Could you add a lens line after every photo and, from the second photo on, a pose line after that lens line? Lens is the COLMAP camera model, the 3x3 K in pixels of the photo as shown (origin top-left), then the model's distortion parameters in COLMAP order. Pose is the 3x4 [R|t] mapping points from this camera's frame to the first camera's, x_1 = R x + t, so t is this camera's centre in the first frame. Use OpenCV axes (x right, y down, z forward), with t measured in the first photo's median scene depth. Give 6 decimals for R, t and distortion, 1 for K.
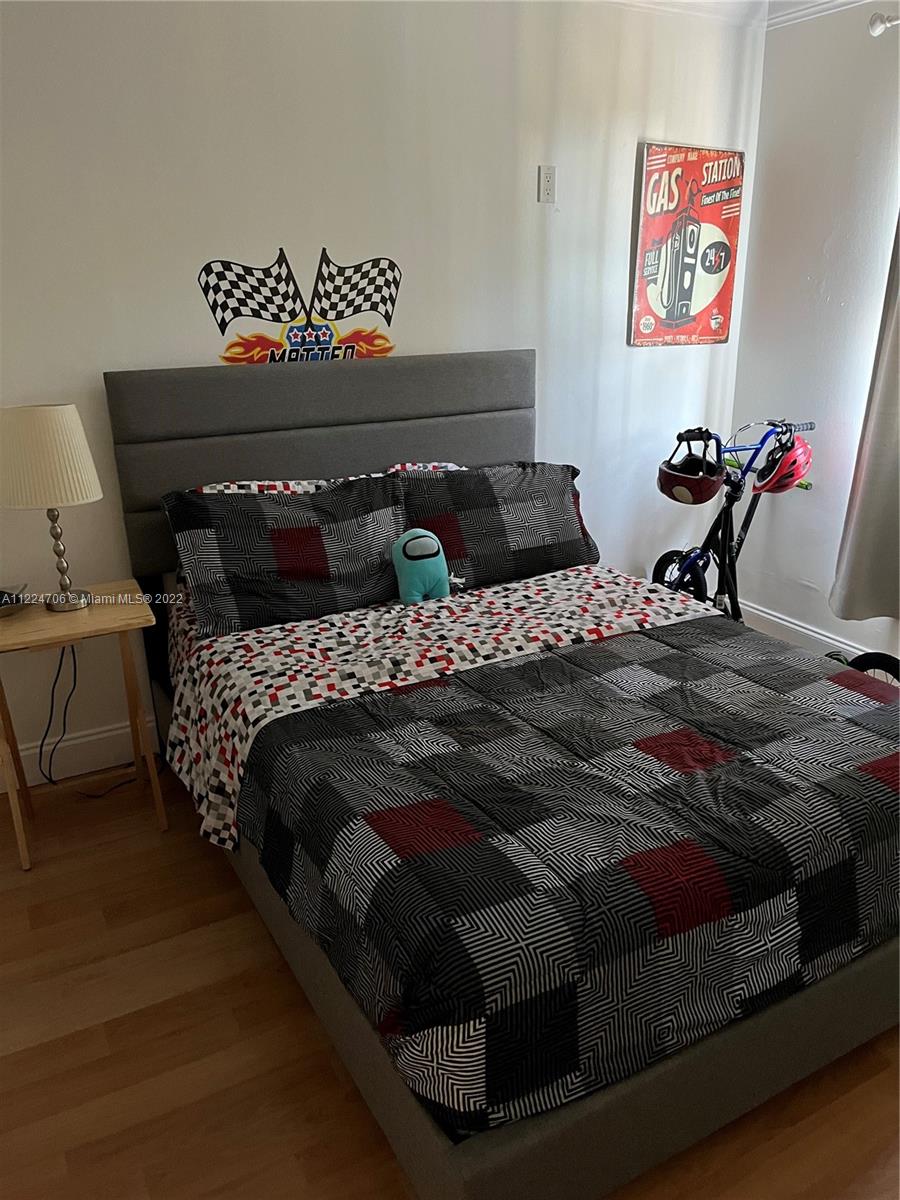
lens RADIAL K [[885.7, 0, 450.0], [0, 885.7, 600.0], [0, 0, 1]] dist [0.003979, -0.001256]
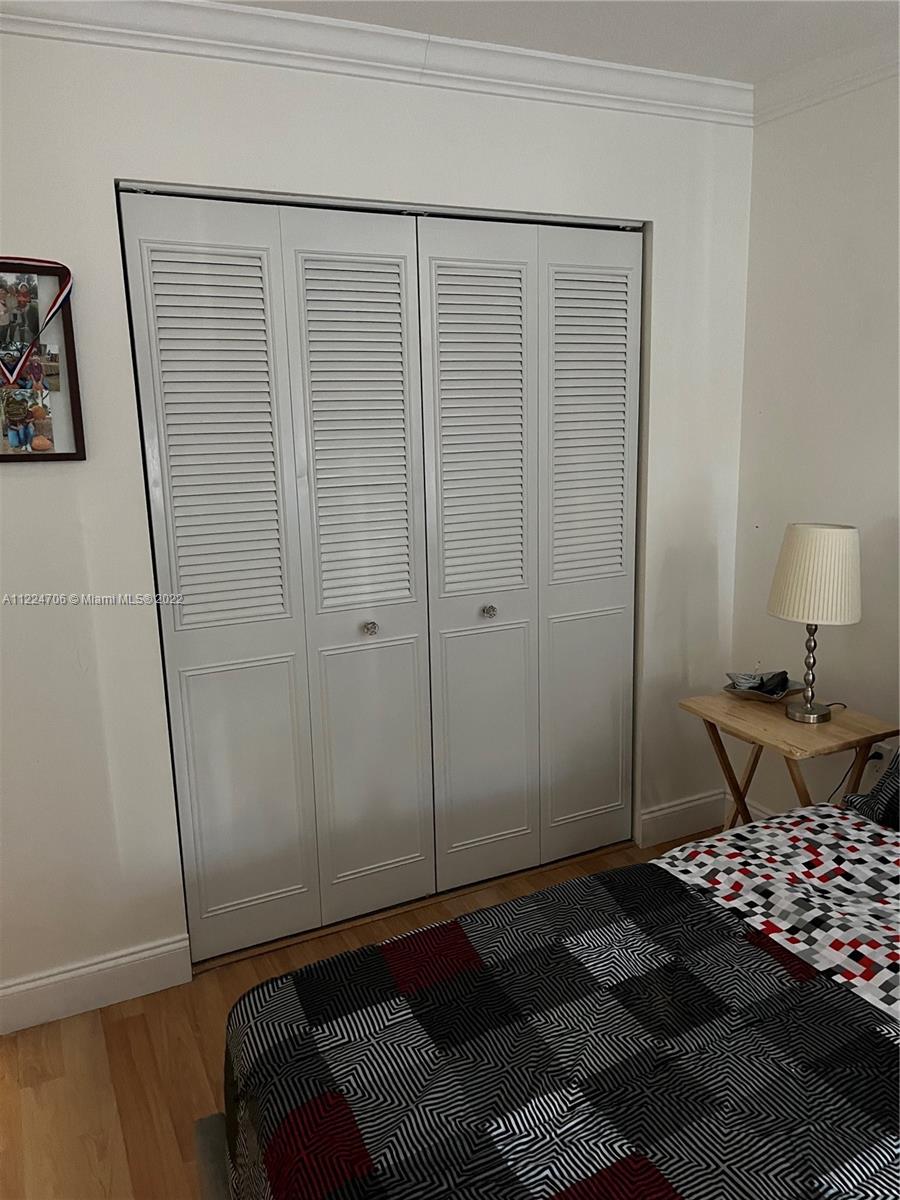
lens RADIAL K [[885.7, 0, 450.0], [0, 885.7, 600.0], [0, 0, 1]] dist [0.003979, -0.001256]
pose [[-0.071953, 0.209913, -0.975069, 0.624868], [-0.295356, 0.929272, 0.221850, -0.250301], [0.952674, 0.303956, -0.004865, 0.653251]]
